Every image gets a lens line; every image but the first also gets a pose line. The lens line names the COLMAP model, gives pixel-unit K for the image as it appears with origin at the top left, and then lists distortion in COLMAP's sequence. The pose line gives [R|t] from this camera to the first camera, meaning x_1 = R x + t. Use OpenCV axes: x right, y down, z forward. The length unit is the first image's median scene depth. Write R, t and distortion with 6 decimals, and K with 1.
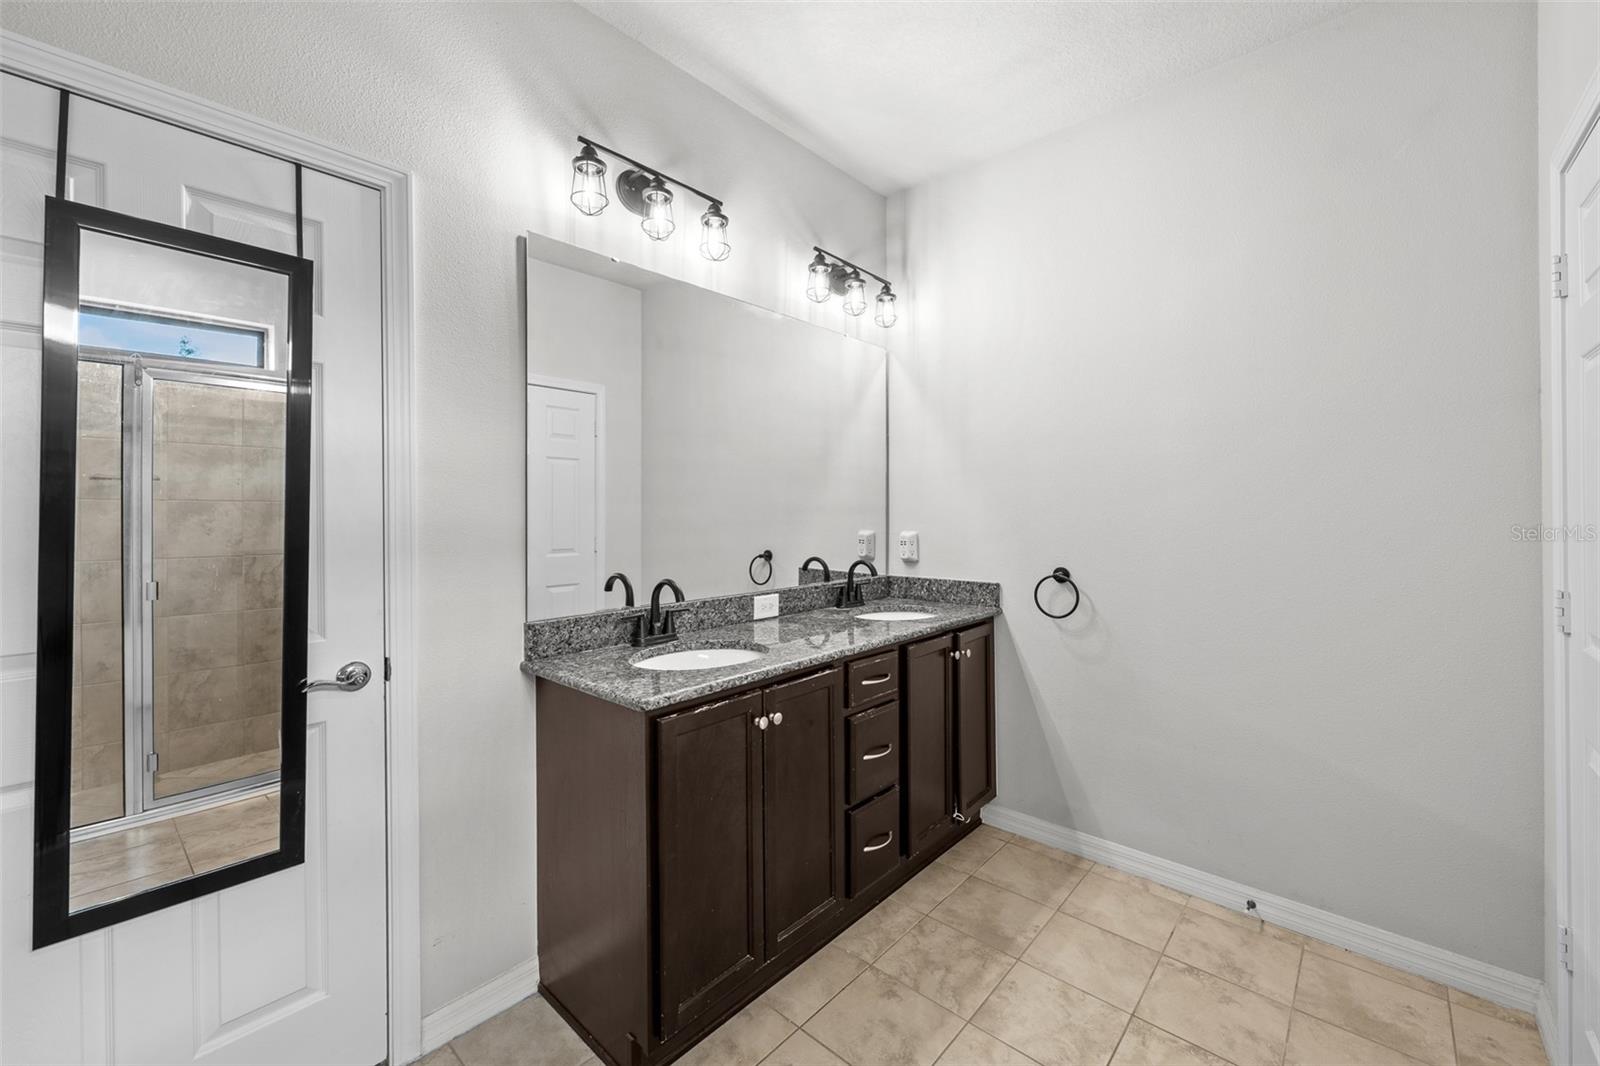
lens RADIAL K [[644.3, 0, 792.6], [0, 644.3, 511.2], [0, 0, 1]] dist [-0.002210, 0.000724]
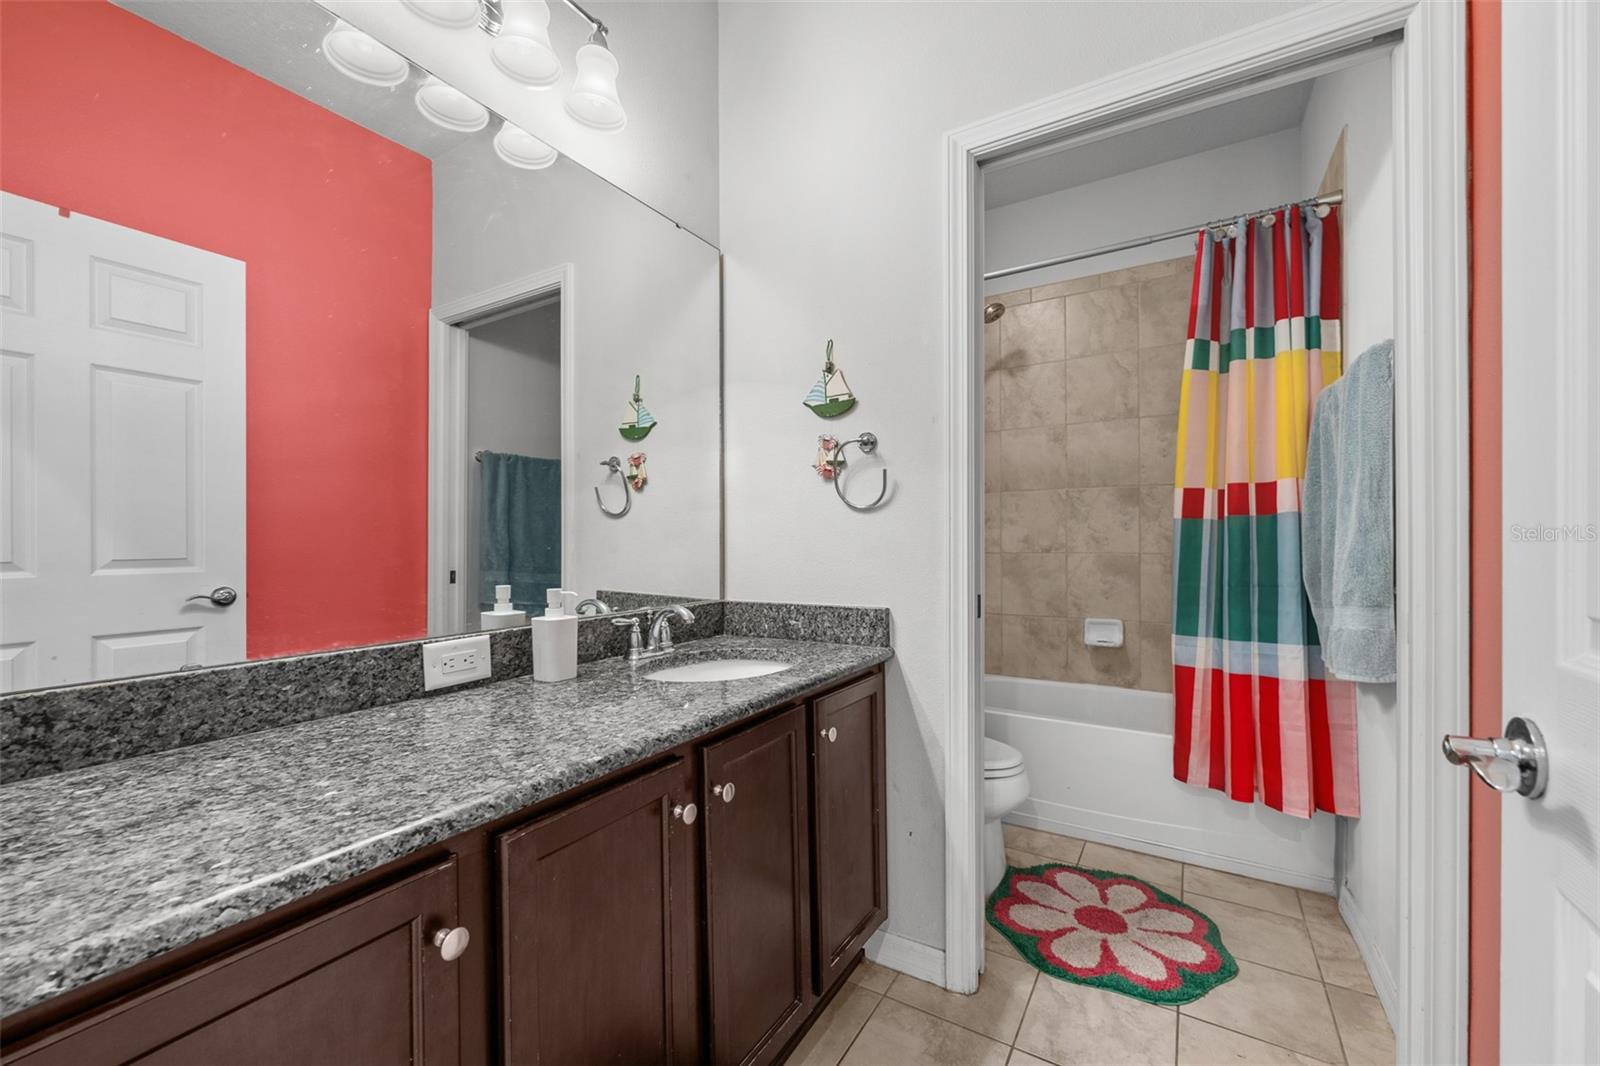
lens RADIAL K [[644.3, 0, 794.4], [0, 644.3, 544.8], [0, 0, 1]] dist [-0.002210, 0.000724]
pose [[0.984805, -0.003761, 0.173624, 0.141533], [0.004191, 0.999989, -0.002108, 0.060297], [-0.173614, 0.002804, 0.984810, 0.473620]]
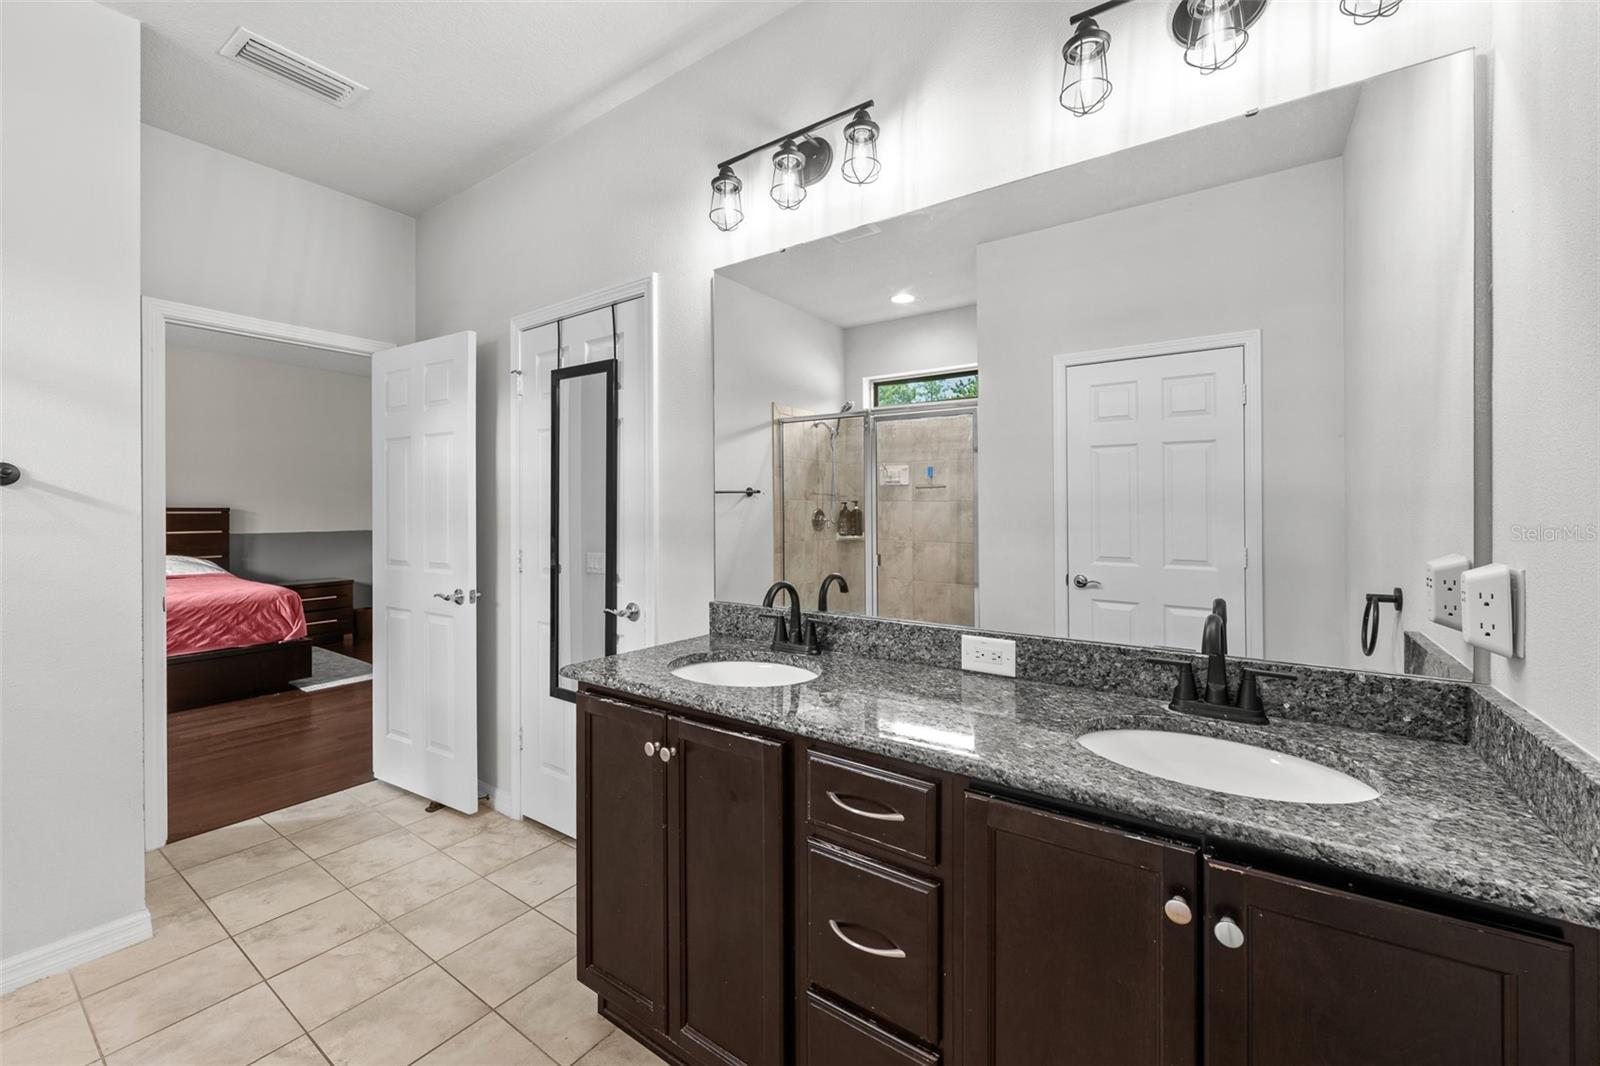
lens RADIAL K [[644.3, 0, 817.9], [0, 644.3, 513.2], [0, 0, 1]] dist [-0.002210, 0.000724]
pose [[0.133083, -0.000435, -0.991105, 0.599489], [-0.003987, 0.999992, -0.000974, 0.009077], [0.991097, 0.004081, 0.133080, 0.787939]]
